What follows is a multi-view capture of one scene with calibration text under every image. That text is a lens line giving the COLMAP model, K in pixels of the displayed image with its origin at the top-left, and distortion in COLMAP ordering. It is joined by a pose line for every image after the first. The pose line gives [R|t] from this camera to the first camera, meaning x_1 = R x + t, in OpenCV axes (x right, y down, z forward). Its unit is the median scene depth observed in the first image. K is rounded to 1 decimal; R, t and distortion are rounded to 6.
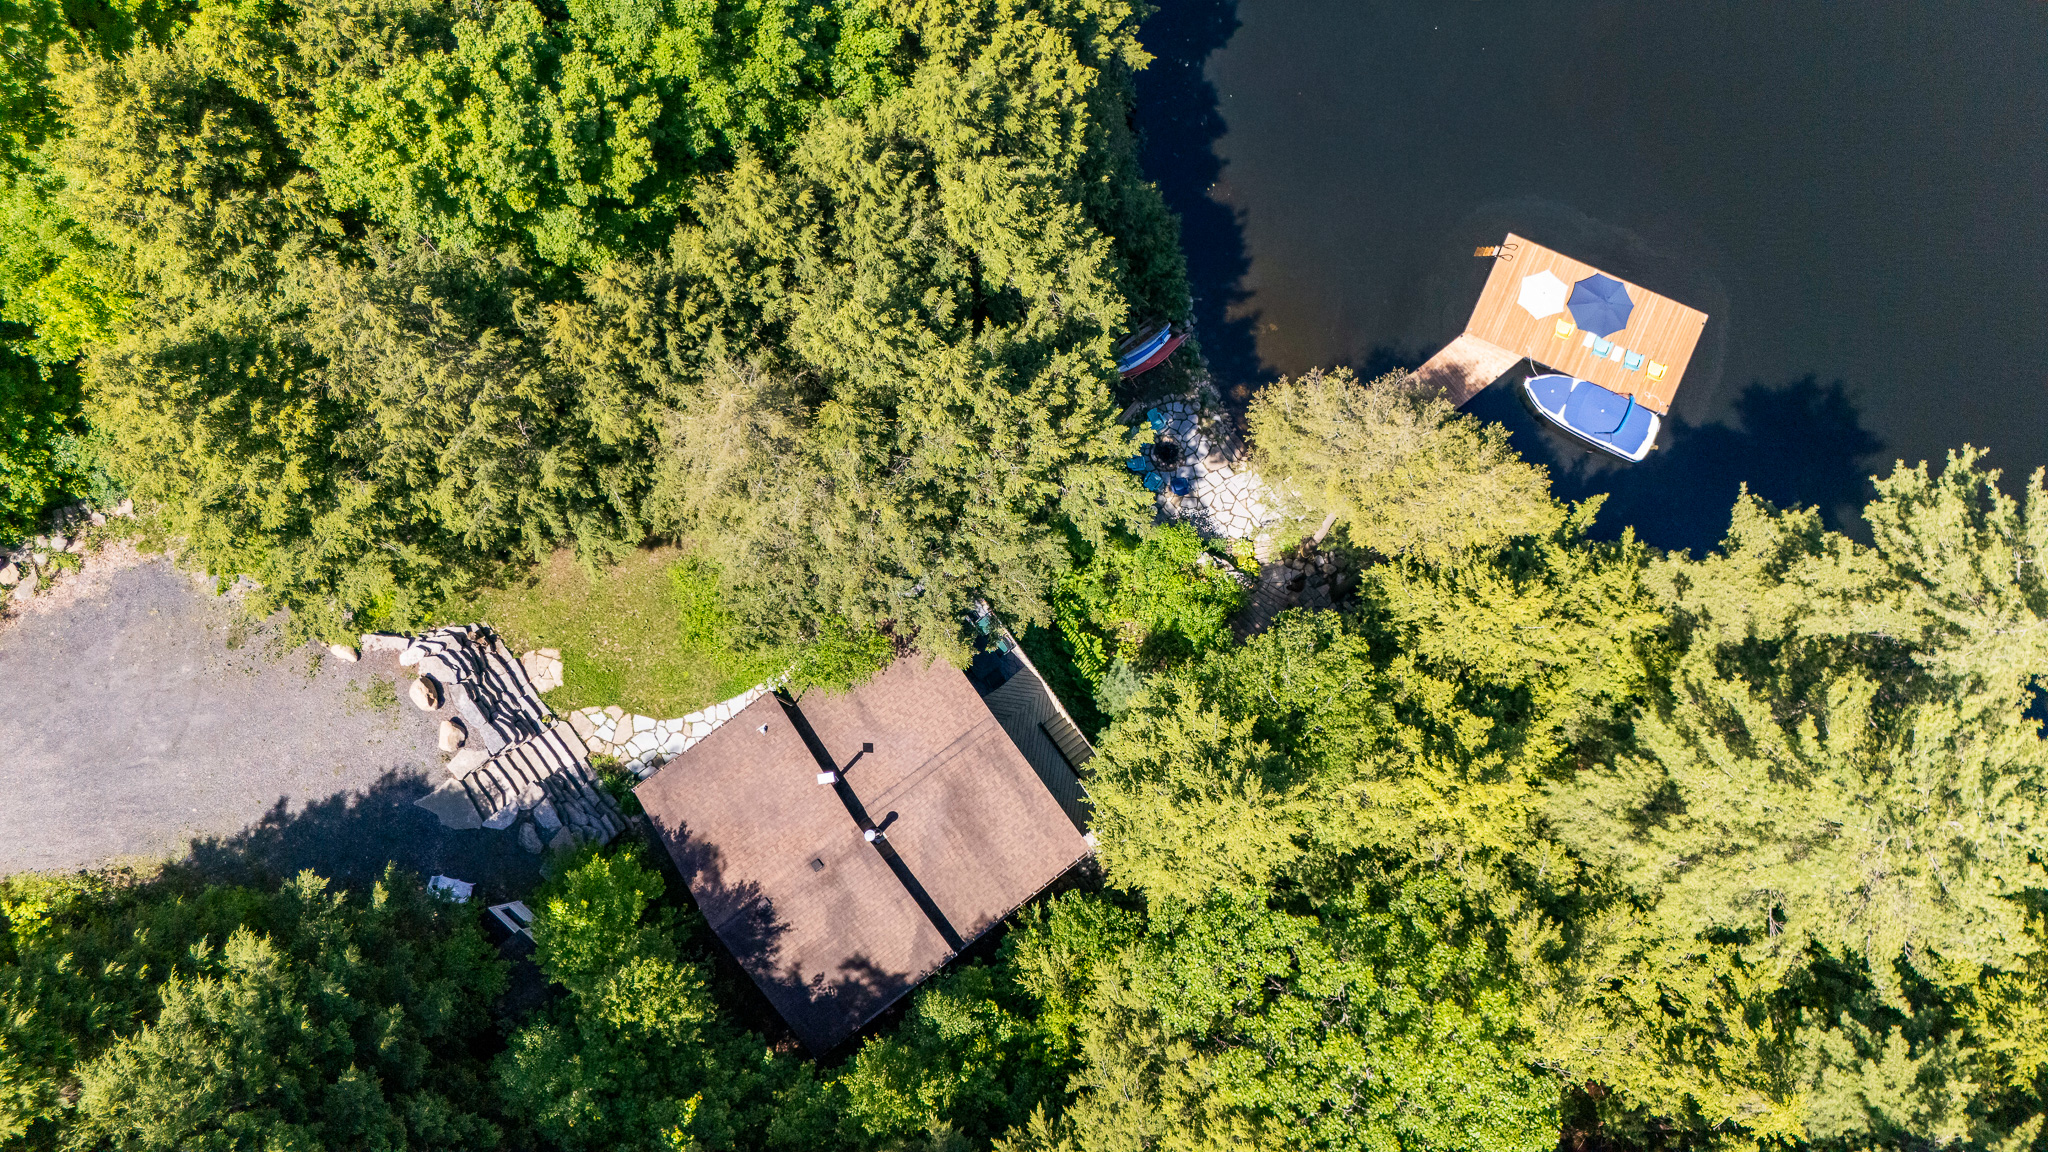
lens RADIAL K [[1516.3, 0, 1029.2], [0, 1516.3, 581.2], [0, 0, 1]] dist [0.025425, 0.004210]
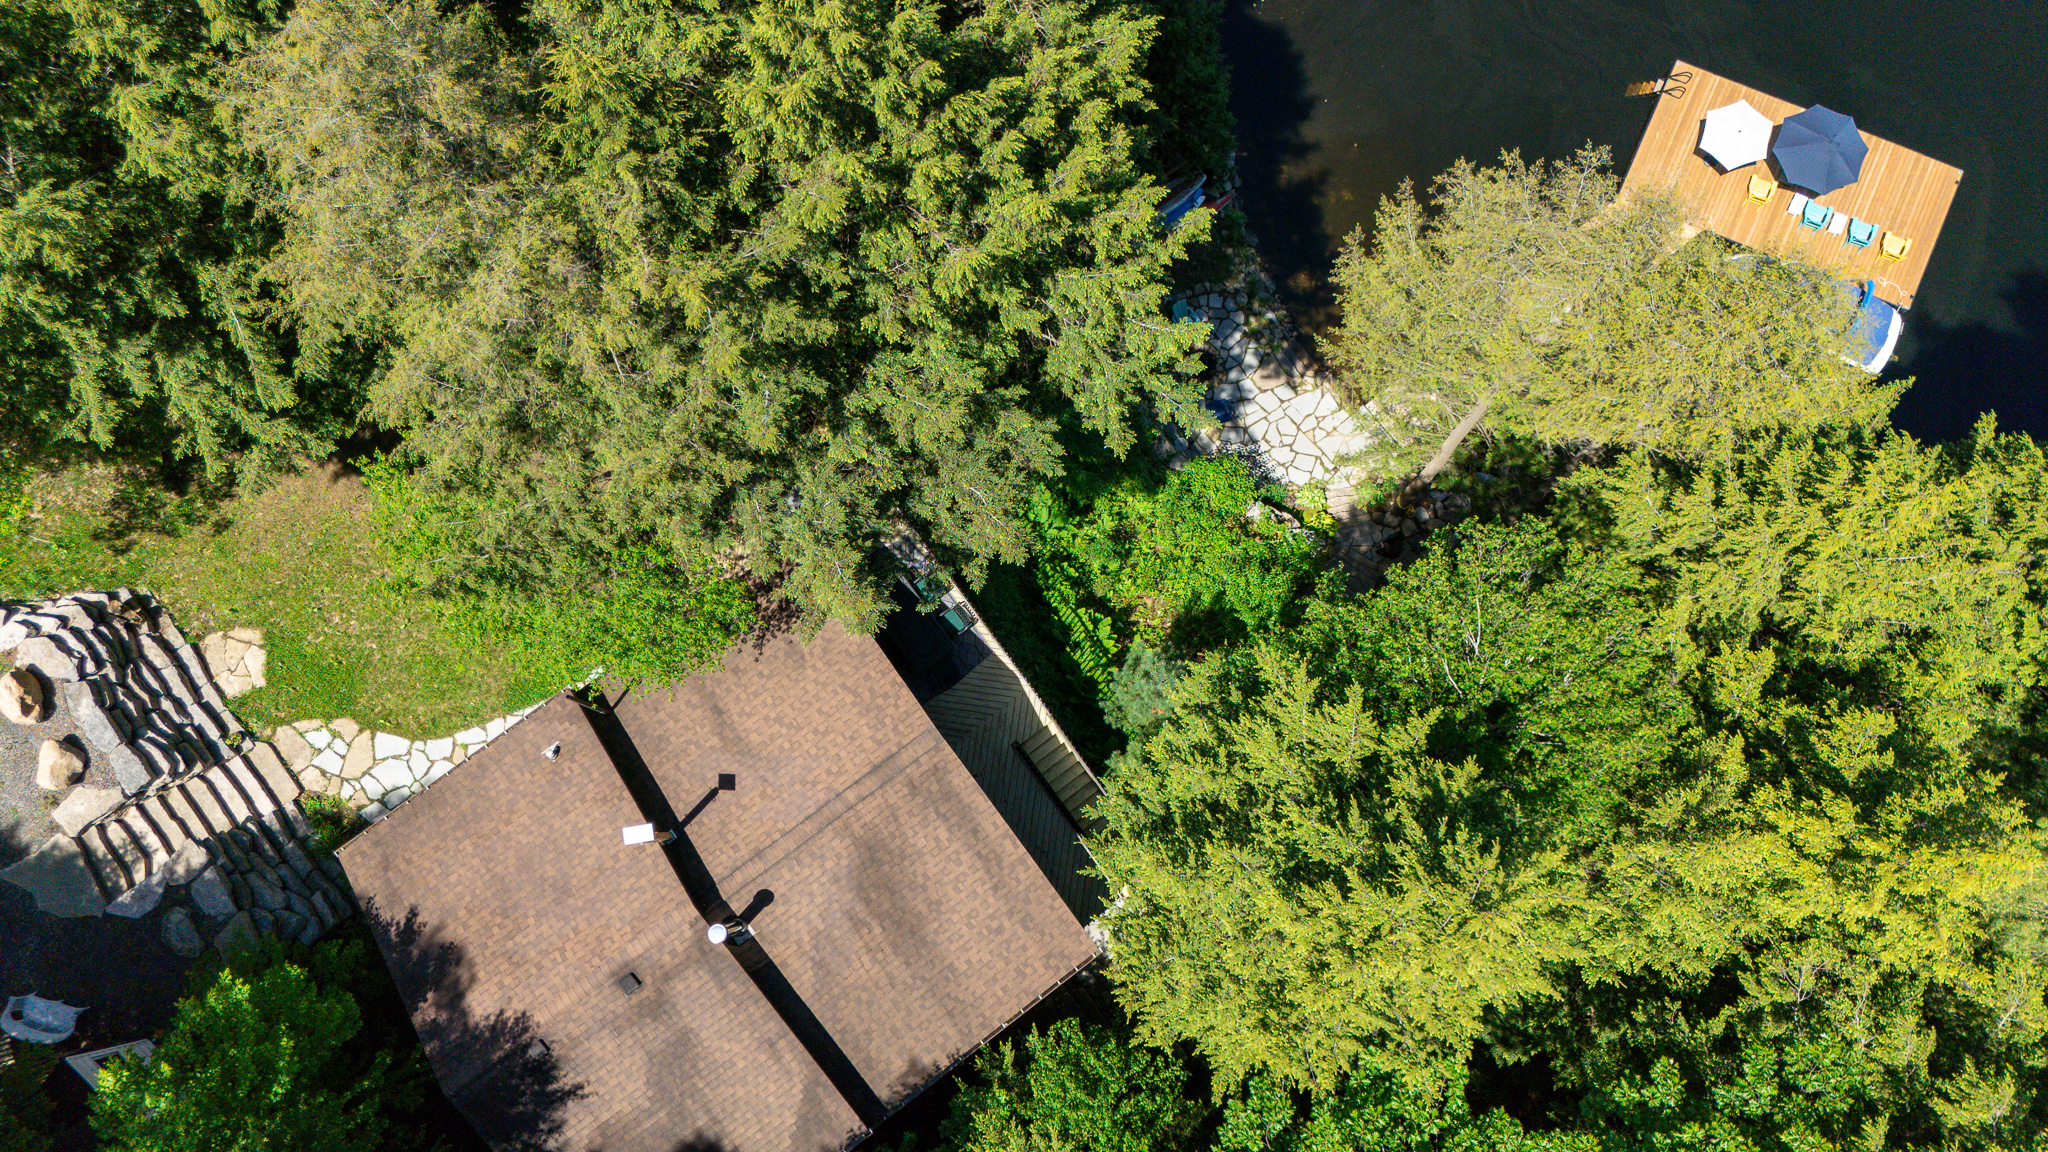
lens RADIAL K [[1521.5, 0, 1030.1], [0, 1521.5, 578.1], [0, 0, 1]] dist [0.010329, 0.002428]
pose [[0.999985, -0.001103, 0.005400, 0.011040], [0.001274, 0.999496, -0.031712, 0.049559], [-0.005362, 0.031718, 0.999482, 0.404531]]
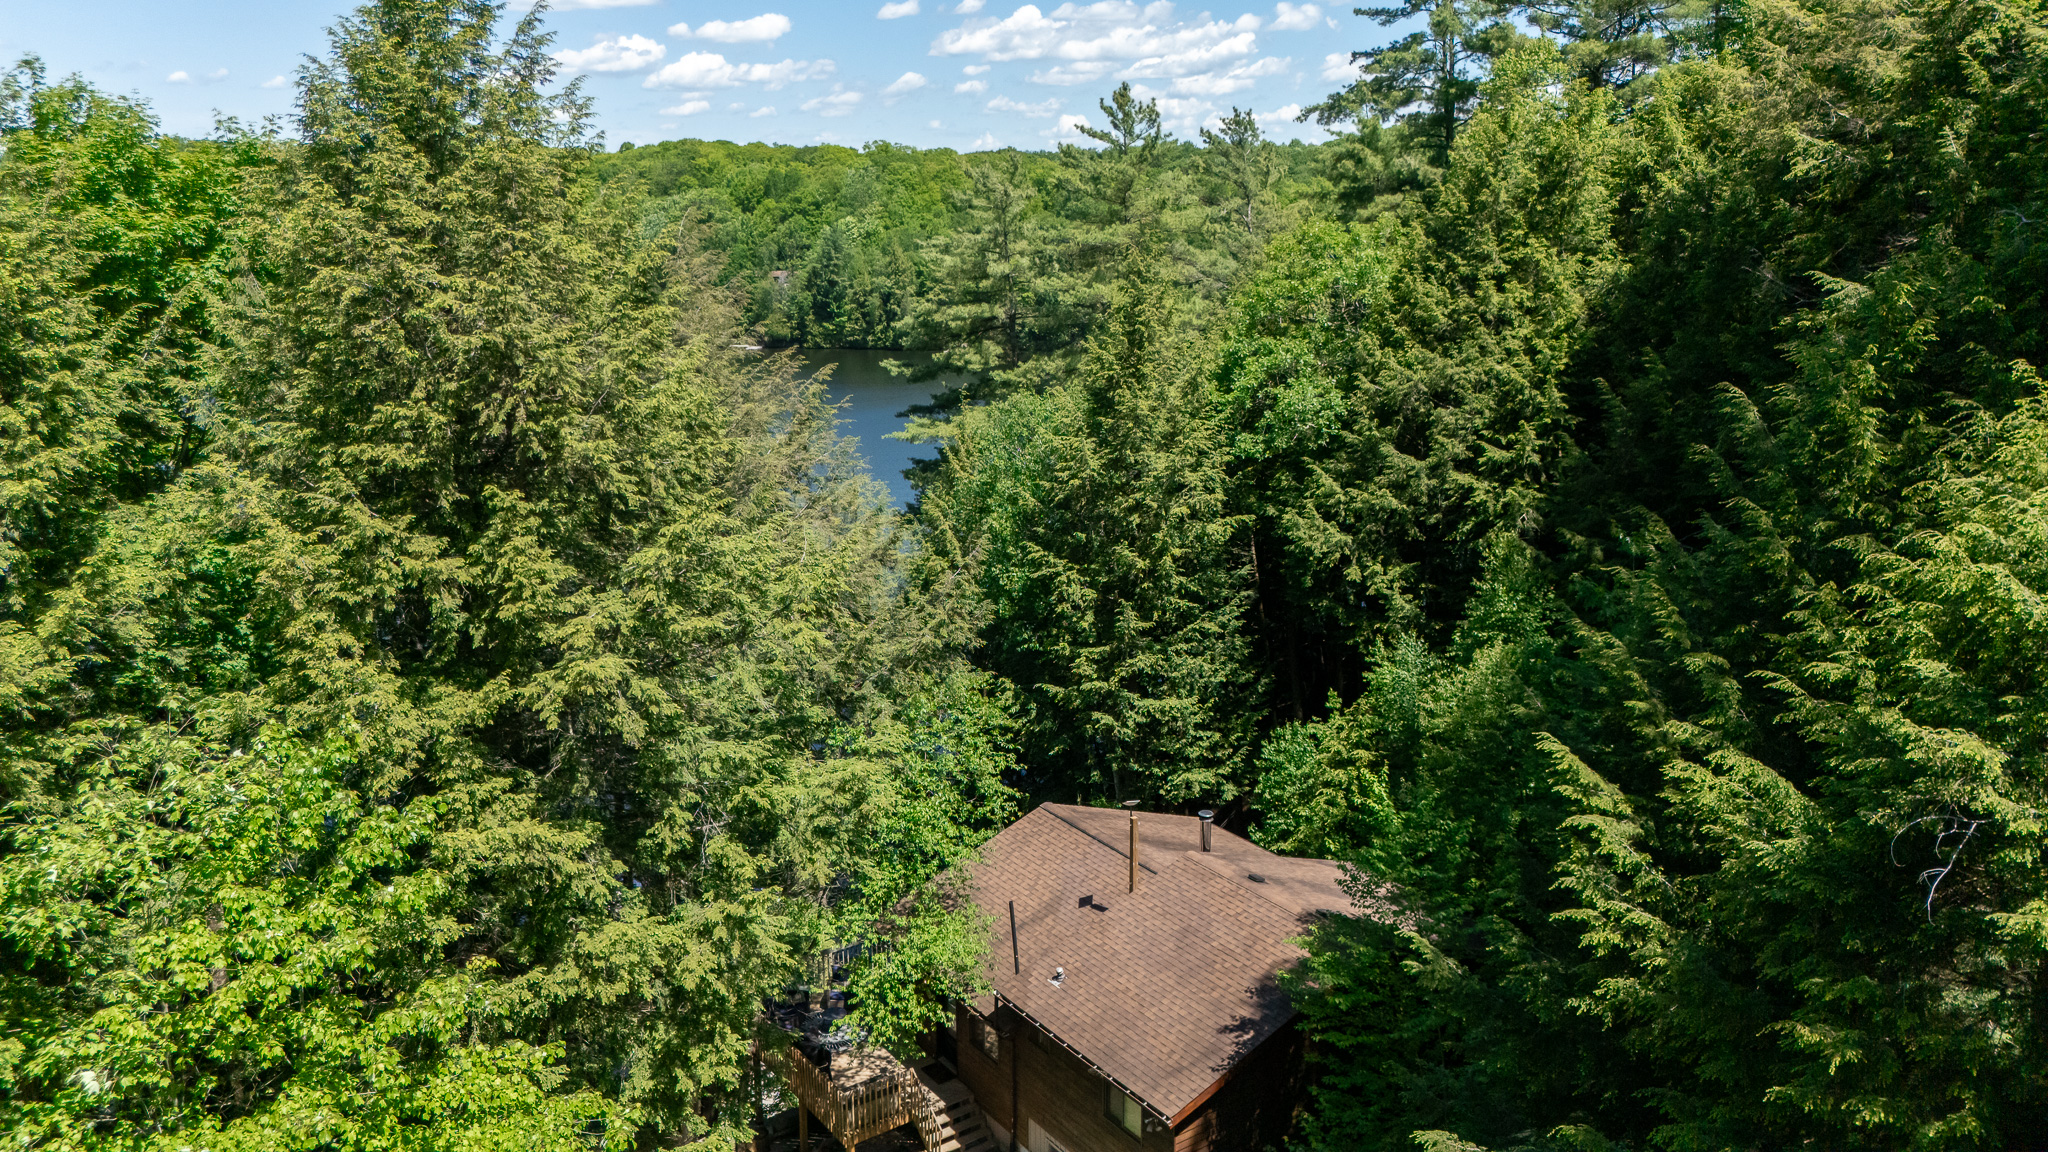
lens RADIAL K [[1485.7, 0, 1028.1], [0, 1485.7, 582.2], [0, 0, 1]] dist [0.078168, -0.089157]
pose [[0.019467, -0.241451, 0.970218, -0.753567], [0.990778, 0.134805, 0.013668, 0.055862], [-0.134090, 0.961004, 0.241848, 0.716285]]
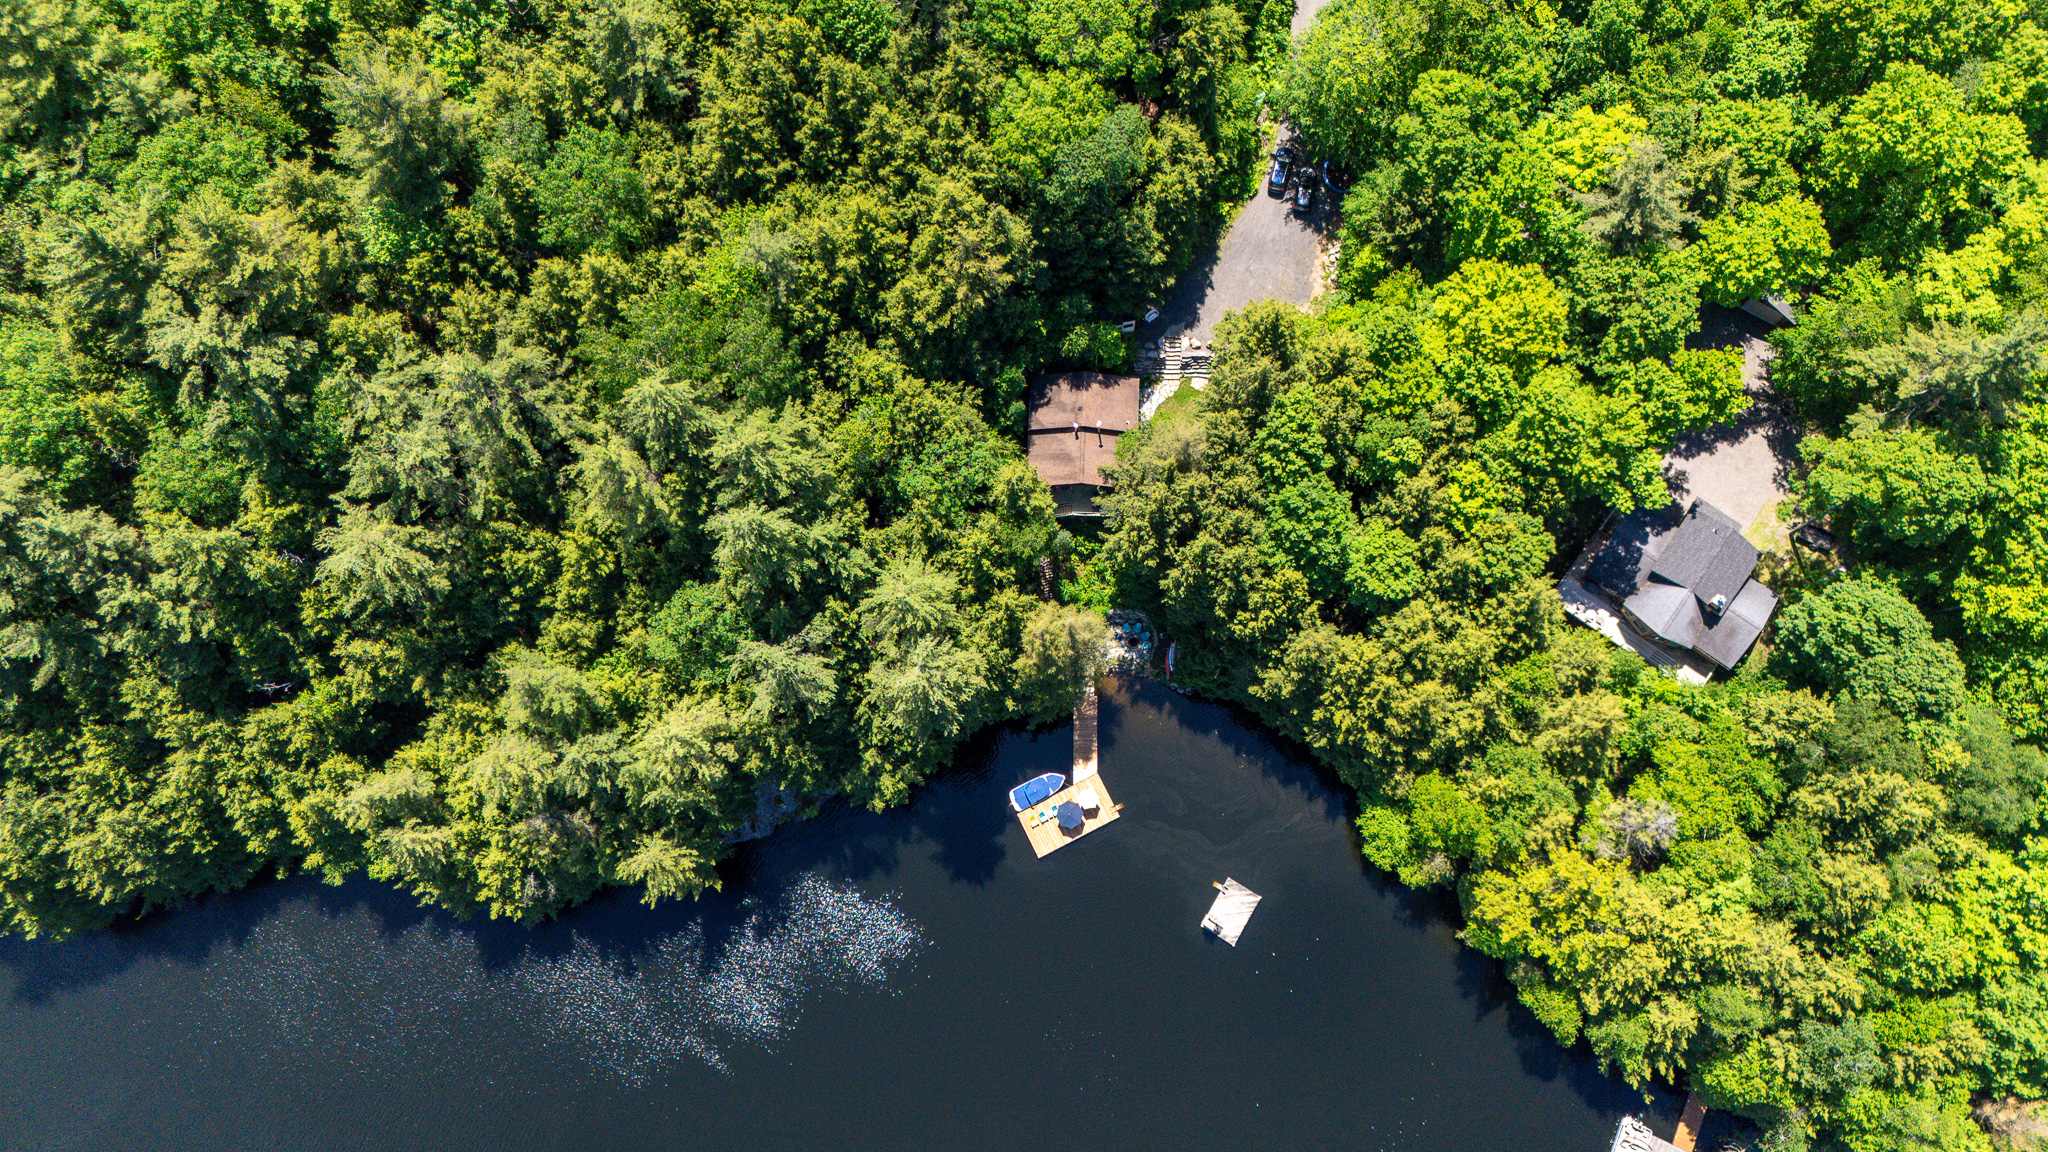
lens RADIAL K [[1510.8, 0, 1027.9], [0, 1510.8, 580.7], [0, 0, 1]] dist [0.043352, -0.009432]
pose [[-0.618435, 0.775999, -0.123950, 0.560041], [-0.771929, -0.570345, 0.280770, -0.767739], [0.147182, 0.269319, 0.951738, -1.780935]]
